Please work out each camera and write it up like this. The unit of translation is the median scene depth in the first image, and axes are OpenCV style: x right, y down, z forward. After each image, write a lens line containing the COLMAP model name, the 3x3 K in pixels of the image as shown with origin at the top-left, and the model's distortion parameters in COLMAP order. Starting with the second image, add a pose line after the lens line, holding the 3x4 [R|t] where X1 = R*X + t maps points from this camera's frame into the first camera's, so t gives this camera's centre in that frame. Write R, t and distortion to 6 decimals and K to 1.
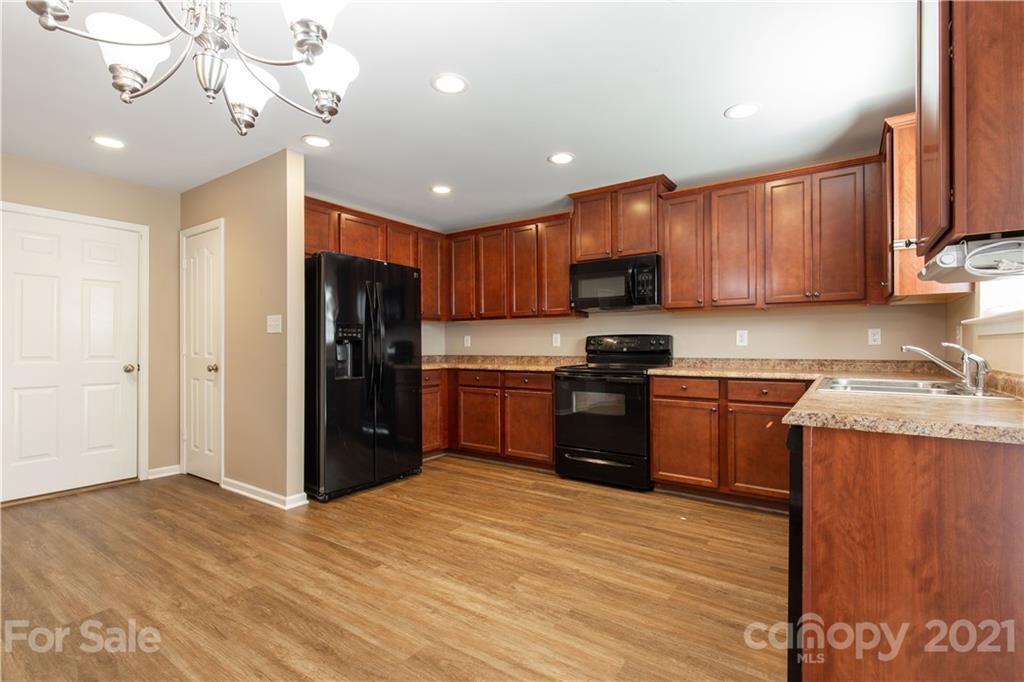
lens RADIAL K [[468.5, 0, 520.0], [0, 468.5, 343.3], [0, 0, 1]] dist [0.007337, -0.000951]
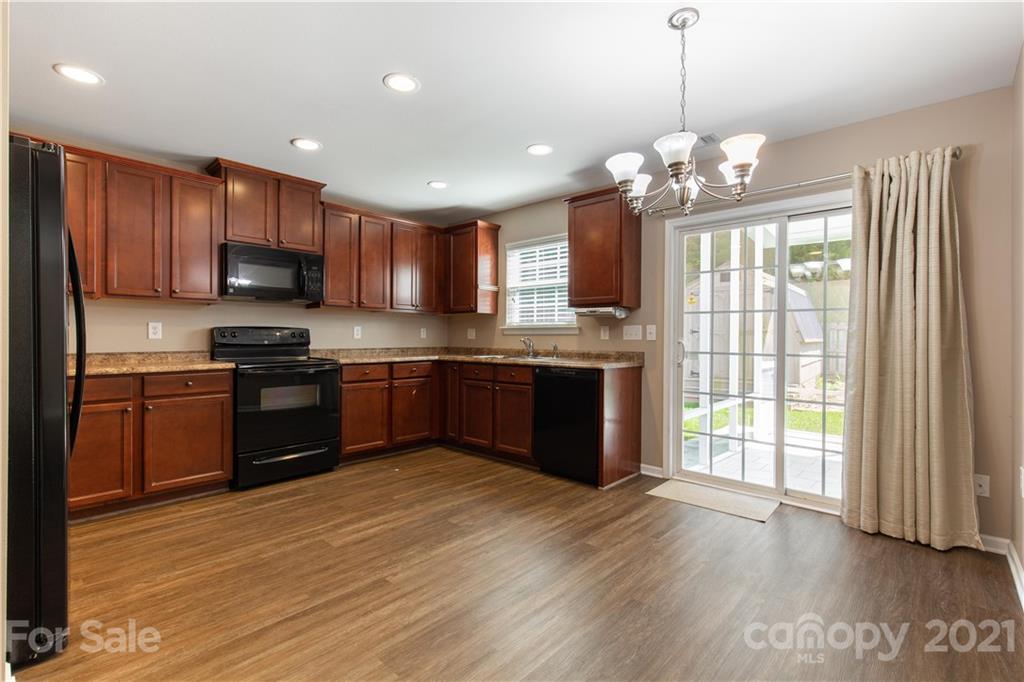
lens RADIAL K [[468.5, 0, 520.3], [0, 468.5, 340.9], [0, 0, 1]] dist [0.007337, -0.000951]
pose [[0.130723, -0.003373, 0.991413, -0.866388], [-0.006083, 0.999973, 0.004204, 0.004395], [-0.991400, -0.006580, 0.130699, 0.466291]]
